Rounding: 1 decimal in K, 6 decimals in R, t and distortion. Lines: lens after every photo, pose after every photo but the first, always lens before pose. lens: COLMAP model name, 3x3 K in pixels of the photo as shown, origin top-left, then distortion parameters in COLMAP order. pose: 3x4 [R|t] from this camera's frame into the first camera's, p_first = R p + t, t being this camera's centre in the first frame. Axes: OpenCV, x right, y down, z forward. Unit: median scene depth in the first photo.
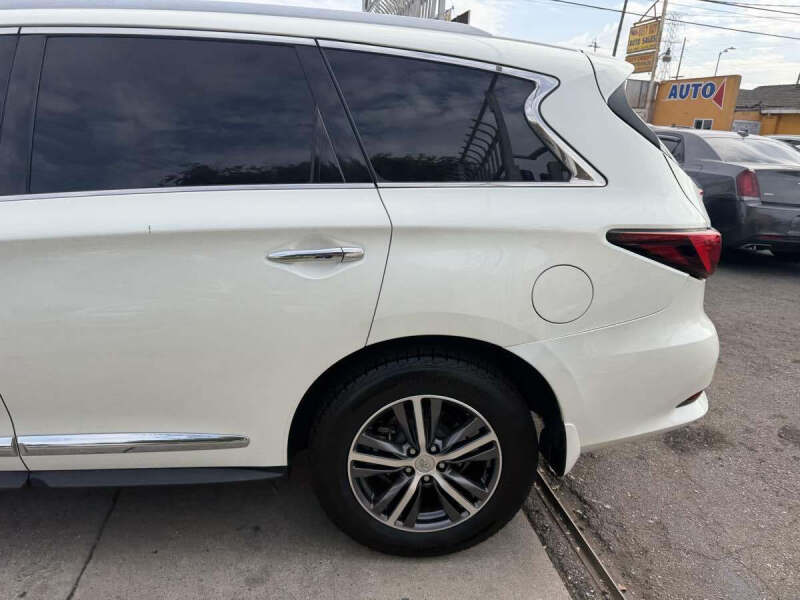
lens RADIAL K [[581.6, 0, 403.7], [0, 581.6, 295.9], [0, 0, 1]] dist [0.035517, -0.029476]
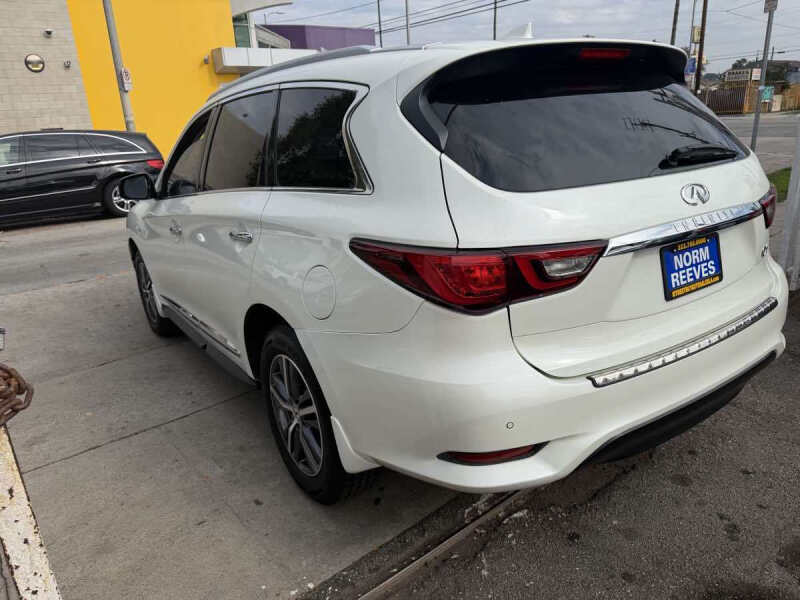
lens RADIAL K [[581.6, 0, 400.3], [0, 581.6, 301.7], [0, 0, 1]] dist [0.035517, -0.029476]
pose [[0.495845, 0.174202, -0.850760, 1.134498], [-0.155719, 0.981630, 0.110241, -0.114831], [0.854336, 0.077817, 0.513863, 0.514546]]
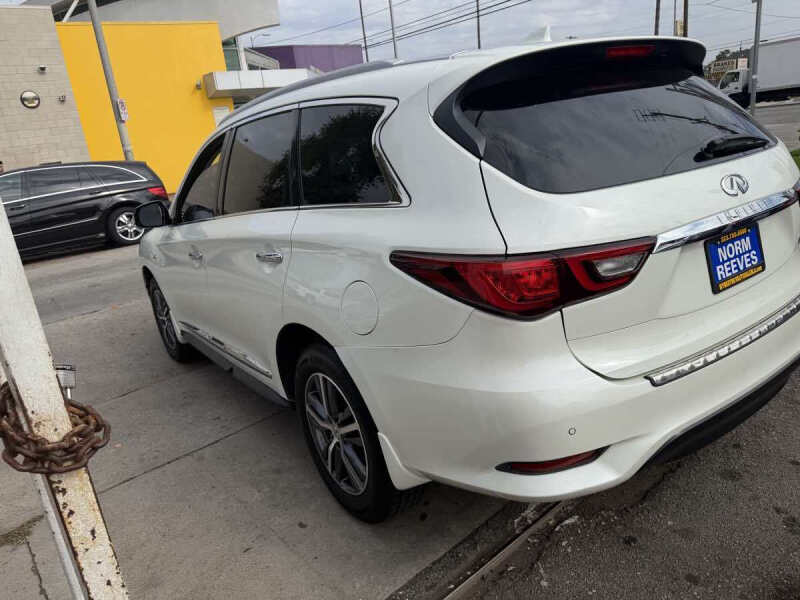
lens RADIAL K [[581.6, 0, 398.7], [0, 581.6, 298.3], [0, 0, 1]] dist [0.035517, -0.029476]
pose [[0.502926, 0.121704, -0.855718, 1.104194], [-0.091764, 0.991960, 0.087149, -0.109745], [0.859444, 0.034695, 0.510051, 0.476554]]
